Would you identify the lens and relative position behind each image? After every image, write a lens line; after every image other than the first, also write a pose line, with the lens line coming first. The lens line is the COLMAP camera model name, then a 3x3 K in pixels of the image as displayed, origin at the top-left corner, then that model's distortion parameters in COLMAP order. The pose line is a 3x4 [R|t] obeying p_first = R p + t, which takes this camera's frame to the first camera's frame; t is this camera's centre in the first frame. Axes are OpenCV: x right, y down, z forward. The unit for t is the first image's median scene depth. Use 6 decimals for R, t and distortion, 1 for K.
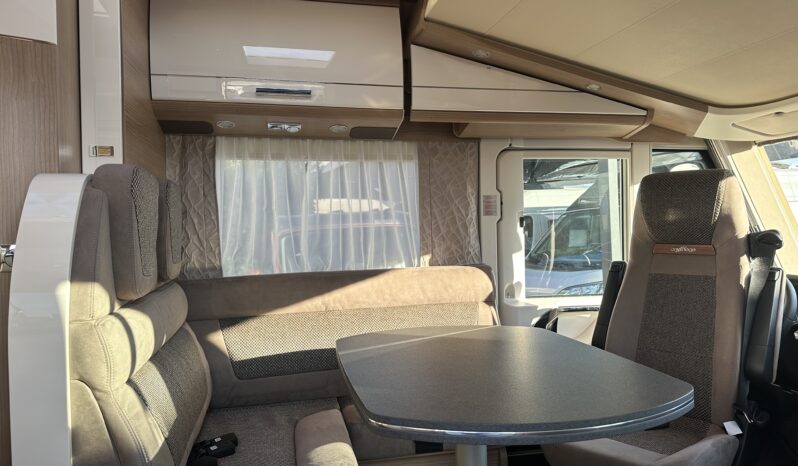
lens RADIAL K [[566.2, 0, 400.4], [0, 566.2, 240.5], [0, 0, 1]] dist [0.170418, -0.318289]
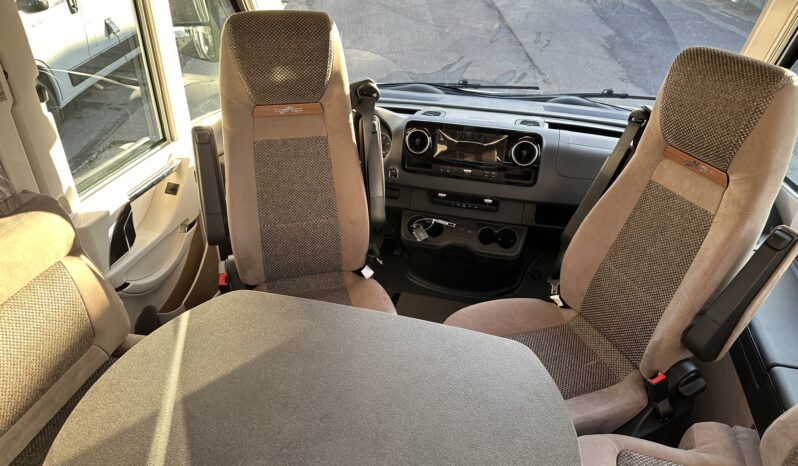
lens RADIAL K [[559.4, 0, 405.0], [0, 559.4, 241.2], [0, 0, 1]] dist [0.115882, -0.179725]
pose [[0.443688, -0.465411, 0.765855, -0.154613], [-0.013345, 0.851050, 0.524916, -0.230774], [-0.896082, -0.243119, 0.371390, 0.416459]]
